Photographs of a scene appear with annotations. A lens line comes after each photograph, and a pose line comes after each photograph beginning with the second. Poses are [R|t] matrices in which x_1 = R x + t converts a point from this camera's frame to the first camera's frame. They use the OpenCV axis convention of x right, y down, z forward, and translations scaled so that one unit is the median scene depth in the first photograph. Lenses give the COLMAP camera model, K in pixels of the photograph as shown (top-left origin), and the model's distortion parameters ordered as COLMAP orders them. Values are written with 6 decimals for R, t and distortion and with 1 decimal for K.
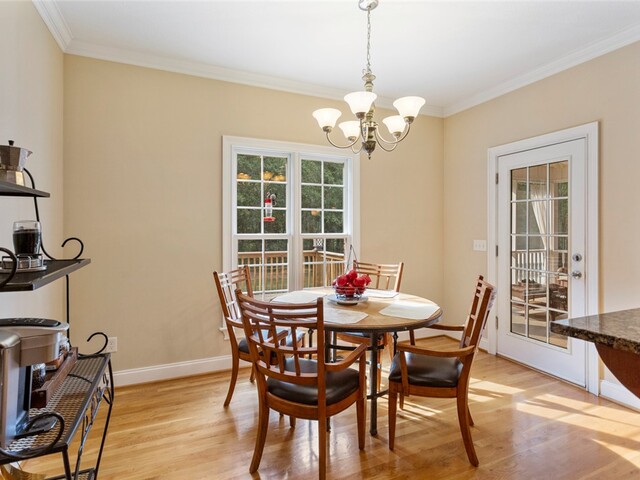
lens RADIAL K [[342.2, 0, 320.2], [0, 342.2, 234.2], [0, 0, 1]] dist [0.003379, 0.000175]
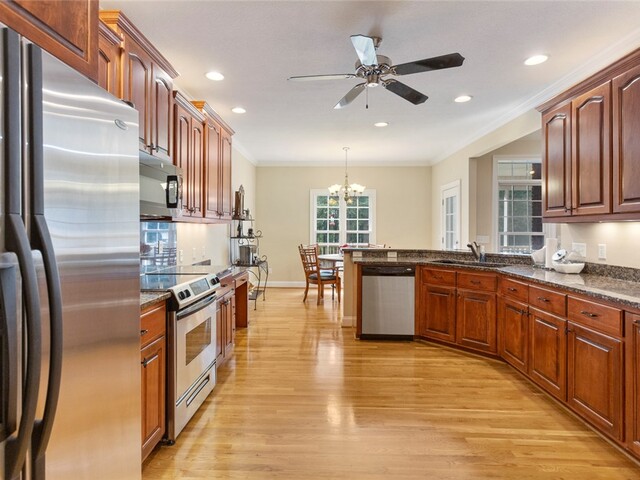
lens RADIAL K [[342.2, 0, 318.8], [0, 342.2, 236.3], [0, 0, 1]] dist [0.003379, 0.000175]
pose [[0.904833, 0.013171, -0.425562, 0.717614], [-0.009578, 0.999898, 0.010583, 0.012407], [0.425658, -0.005500, 0.904867, -1.032373]]
